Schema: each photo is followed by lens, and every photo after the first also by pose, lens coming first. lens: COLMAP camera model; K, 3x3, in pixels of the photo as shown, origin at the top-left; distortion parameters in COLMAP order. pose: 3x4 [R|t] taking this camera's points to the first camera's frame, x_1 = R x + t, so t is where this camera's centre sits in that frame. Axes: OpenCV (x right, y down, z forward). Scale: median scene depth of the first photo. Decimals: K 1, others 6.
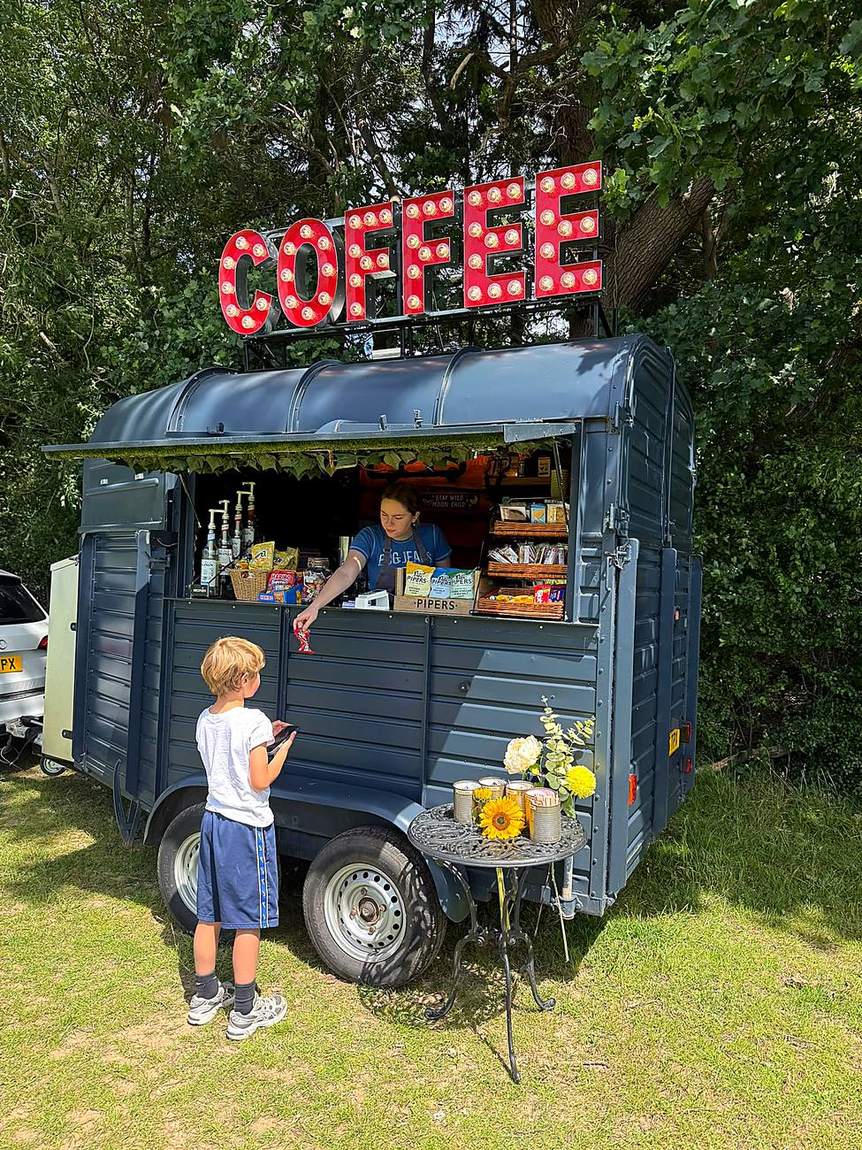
lens RADIAL K [[805.6, 0, 434.8], [0, 805.6, 578.3], [0, 0, 1]] dist [0.096634, -0.135385]
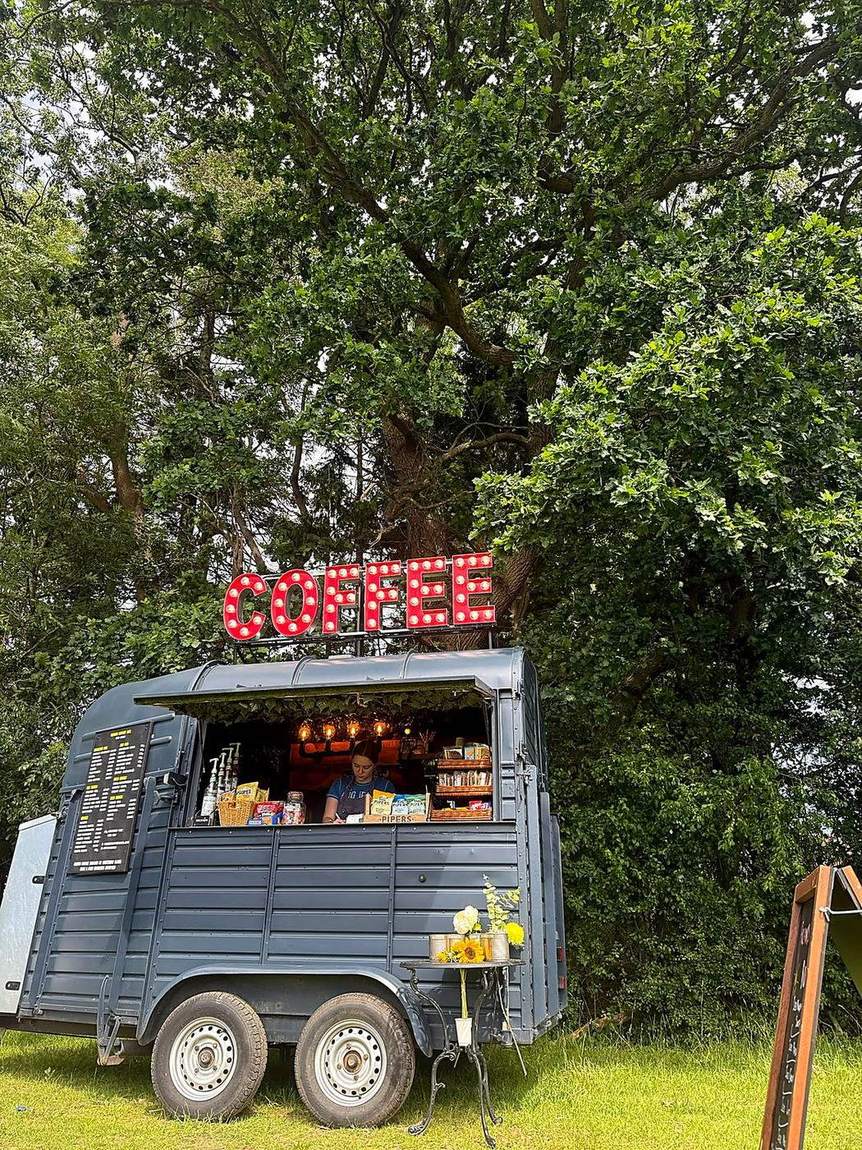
lens RADIAL K [[806.8, 0, 421.5], [0, 806.8, 579.0], [0, 0, 1]] dist [0.108012, -0.161106]
pose [[0.974498, 0.081903, 0.208917, -0.272277], [0.014596, 0.905906, -0.423228, 0.240080], [-0.223922, 0.415484, 0.881608, -0.411280]]
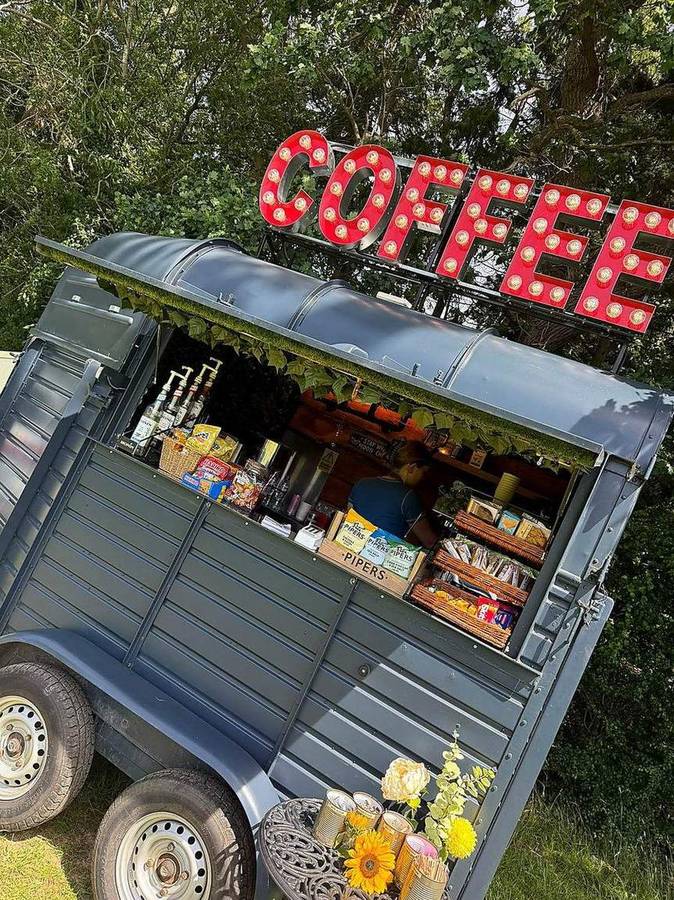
lens RADIAL K [[632.0, 0, 332.0], [0, 632.0, 450.3], [0, 0, 1]] dist [0.097866, -0.143070]
pose [[0.915662, 0.395618, 0.071060, -0.131011], [-0.391954, 0.918008, -0.060283, -0.029838], [-0.089083, 0.027347, 0.995649, 0.256995]]
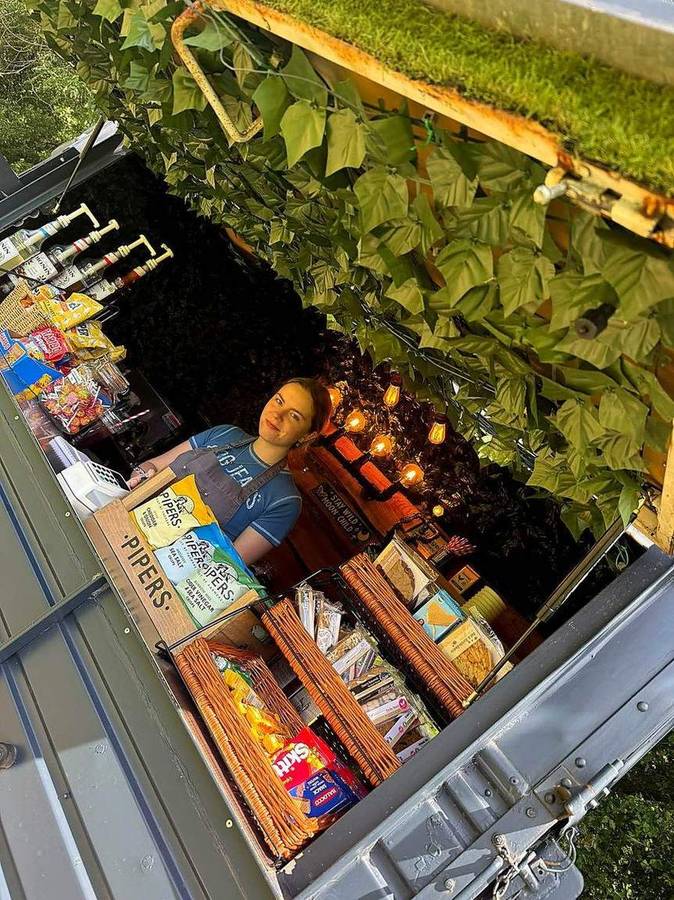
lens RADIAL K [[631.4, 0, 329.6], [0, 631.4, 453.1], [0, 0, 1]] dist [0.108012, -0.161106]
pose [[0.638986, 0.761298, -0.110099, 0.054754], [-0.766204, 0.617271, -0.178629, -0.023796], [-0.068029, 0.198500, 0.977737, 0.581475]]
